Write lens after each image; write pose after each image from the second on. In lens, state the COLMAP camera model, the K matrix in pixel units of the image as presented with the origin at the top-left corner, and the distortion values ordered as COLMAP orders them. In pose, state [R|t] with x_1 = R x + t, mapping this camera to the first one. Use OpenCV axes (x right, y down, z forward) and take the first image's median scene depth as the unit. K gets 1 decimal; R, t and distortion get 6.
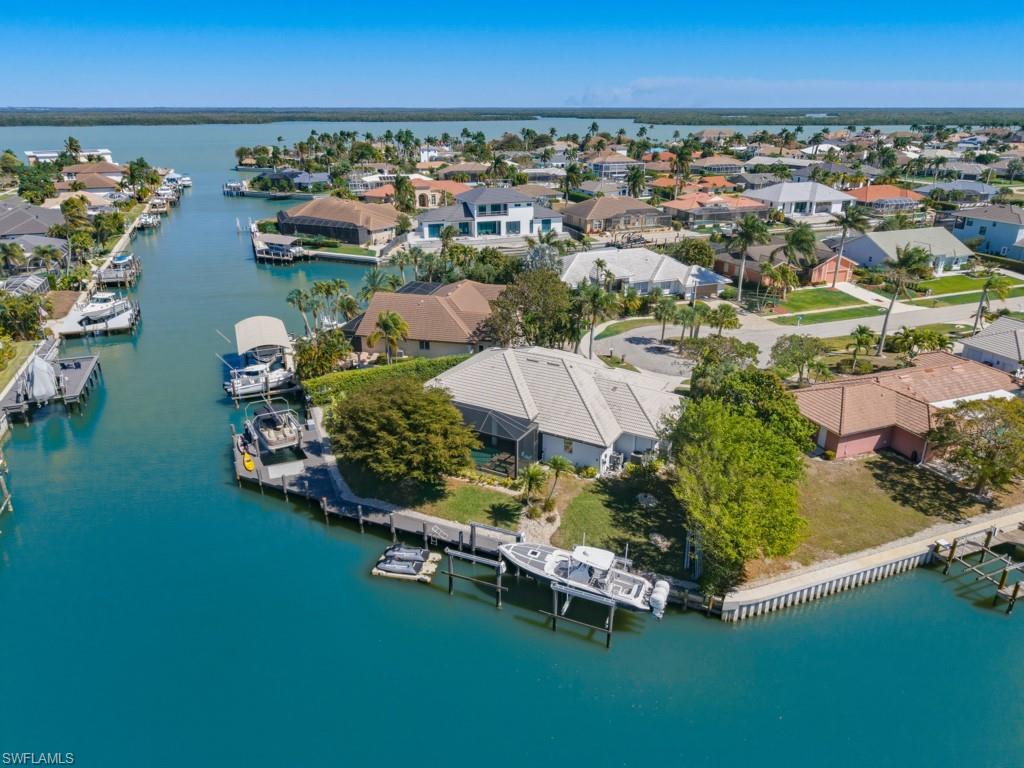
lens RADIAL K [[697.8, 0, 507.7], [0, 697.8, 381.2], [0, 0, 1]] dist [0.073857, -0.085981]
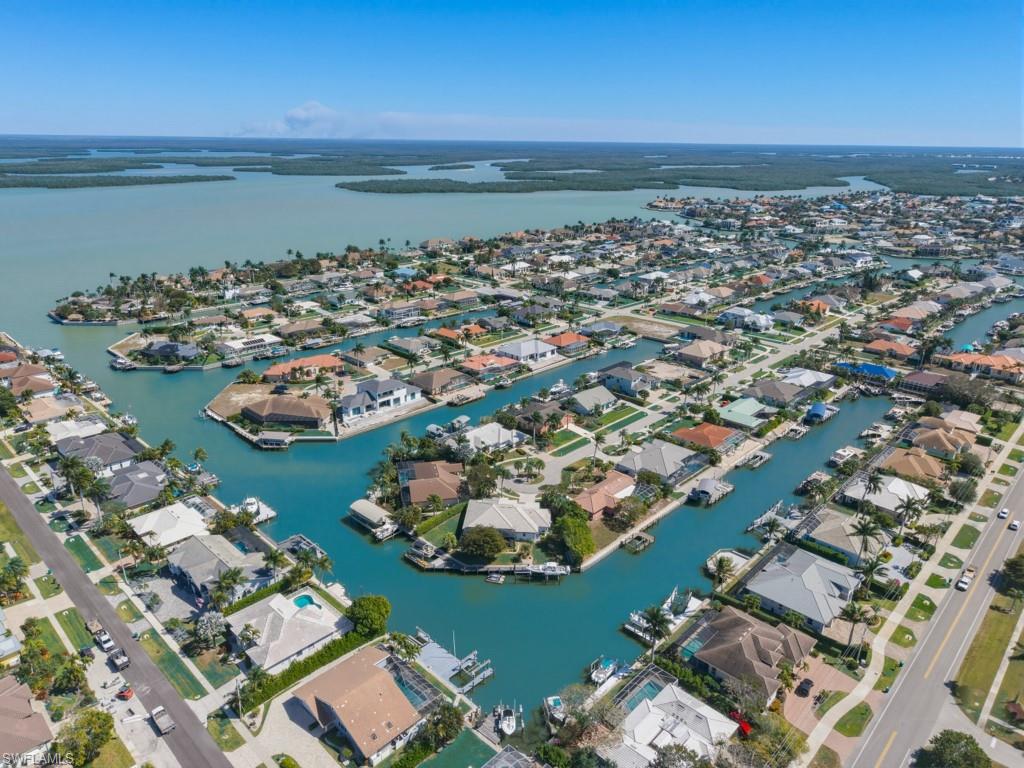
lens RADIAL K [[697.8, 0, 507.7], [0, 697.8, 381.2], [0, 0, 1]] dist [0.073857, -0.085981]
pose [[0.907035, -0.132968, 0.399509, -1.143334], [0.144595, 0.989490, 0.001048, -0.603720], [-0.395450, 0.056817, 0.916729, -1.924578]]
